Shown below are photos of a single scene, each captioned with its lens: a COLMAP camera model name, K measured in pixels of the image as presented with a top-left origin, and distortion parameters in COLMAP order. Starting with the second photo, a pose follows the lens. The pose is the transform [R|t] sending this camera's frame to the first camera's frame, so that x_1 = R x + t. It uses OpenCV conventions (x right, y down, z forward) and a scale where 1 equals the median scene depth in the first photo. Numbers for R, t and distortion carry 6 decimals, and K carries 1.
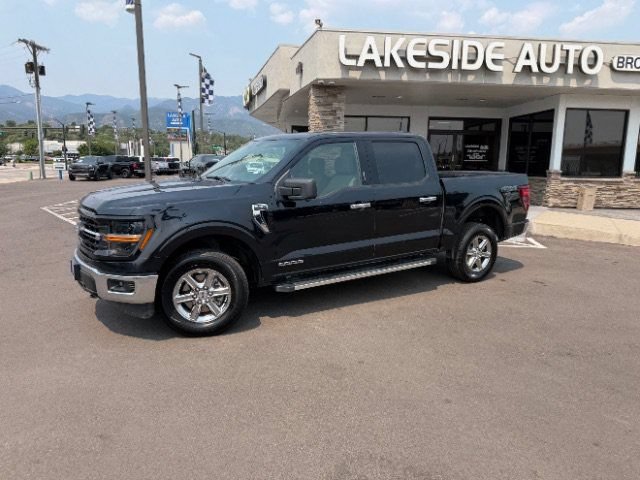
lens RADIAL K [[452.8, 0, 316.7], [0, 452.8, 238.2], [0, 0, 1]] dist [0.029661, -0.040454]
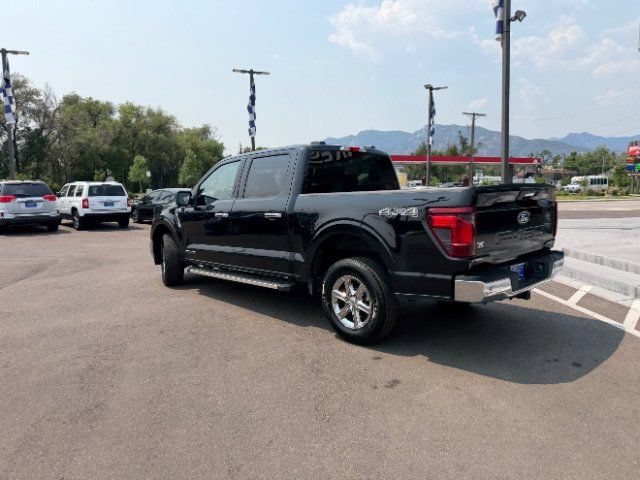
lens RADIAL K [[452.8, 0, 316.7], [0, 452.8, 238.2], [0, 0, 1]] dist [0.029661, -0.040454]
pose [[0.185276, 0.087621, -0.978772, 0.578236], [-0.152108, 0.986570, 0.059526, -0.054083], [0.970843, 0.137850, 0.196116, 0.459237]]
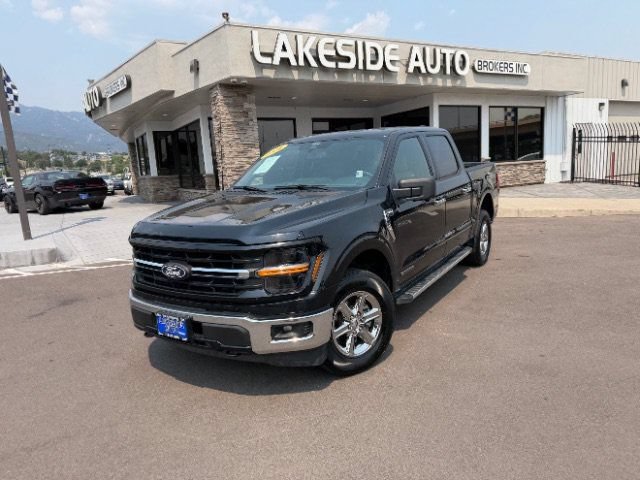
lens RADIAL K [[453.4, 0, 317.0], [0, 453.4, 244.2], [0, 0, 1]] dist [0.026082, -0.034127]
pose [[0.912907, -0.136014, 0.384838, -0.239191], [0.135187, 0.990385, 0.029346, -0.021145], [-0.385130, 0.025235, 0.922517, 0.093684]]
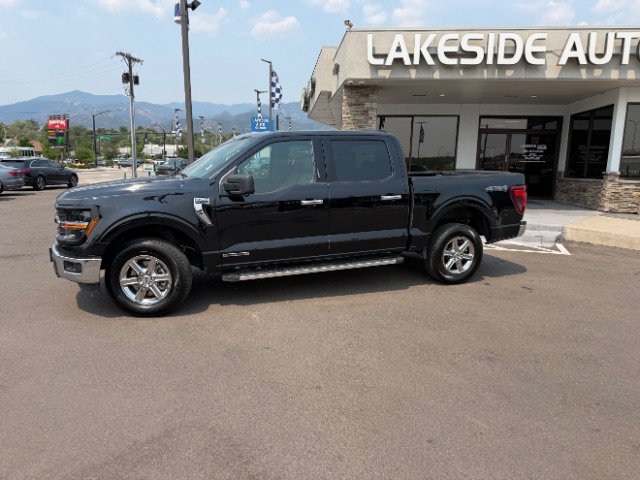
lens RADIAL K [[453.4, 0, 317.0], [0, 453.4, 244.2], [0, 0, 1]] dist [0.026082, -0.034127]
pose [[0.982002, 0.033175, -0.185935, 0.137510], [-0.031786, 0.999440, 0.010445, 0.005708], [0.186178, -0.004347, 0.982506, -0.004292]]
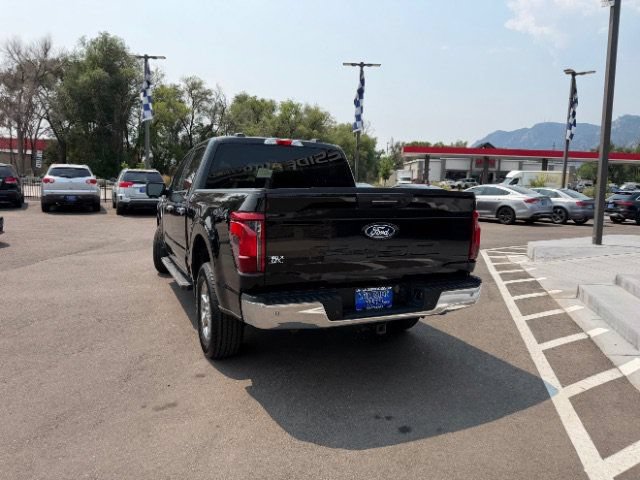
lens RADIAL K [[449.2, 0, 317.3], [0, 449.2, 238.3], [0, 0, 1]] dist [0.086931, -0.133468]
pose [[-0.153798, 0.100336, -0.982995, 0.538186], [-0.194605, 0.972270, 0.129689, -0.098916], [0.968749, 0.211241, -0.130007, 0.692211]]
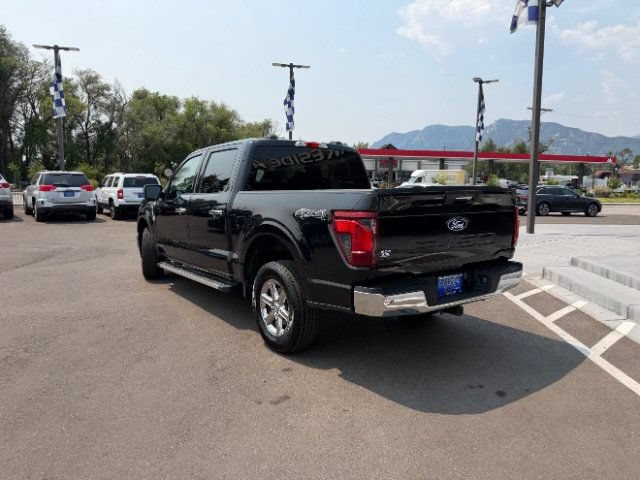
lens RADIAL K [[453.4, 0, 322.8], [0, 453.4, 240.7], [0, 0, 1]] dist [0.027290, -0.033635]
pose [[0.063725, 0.107439, -0.992167, 0.567981], [-0.178428, 0.979395, 0.094596, -0.075925], [0.981887, 0.171002, 0.081582, 0.572198]]
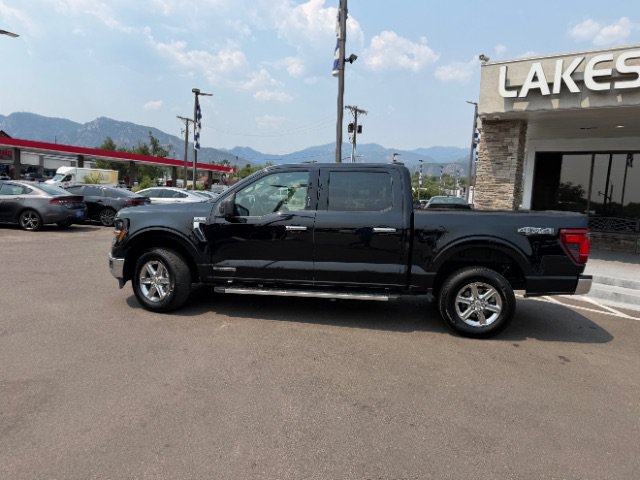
lens RADIAL K [[452.8, 0, 316.7], [0, 452.8, 238.2], [0, 0, 1]] dist [0.029661, -0.040454]
pose [[0.763253, 0.079515, -0.641189, 0.375039], [-0.144158, 0.988339, -0.049036, -0.001252], [0.629813, 0.129859, 0.765815, 0.093122]]
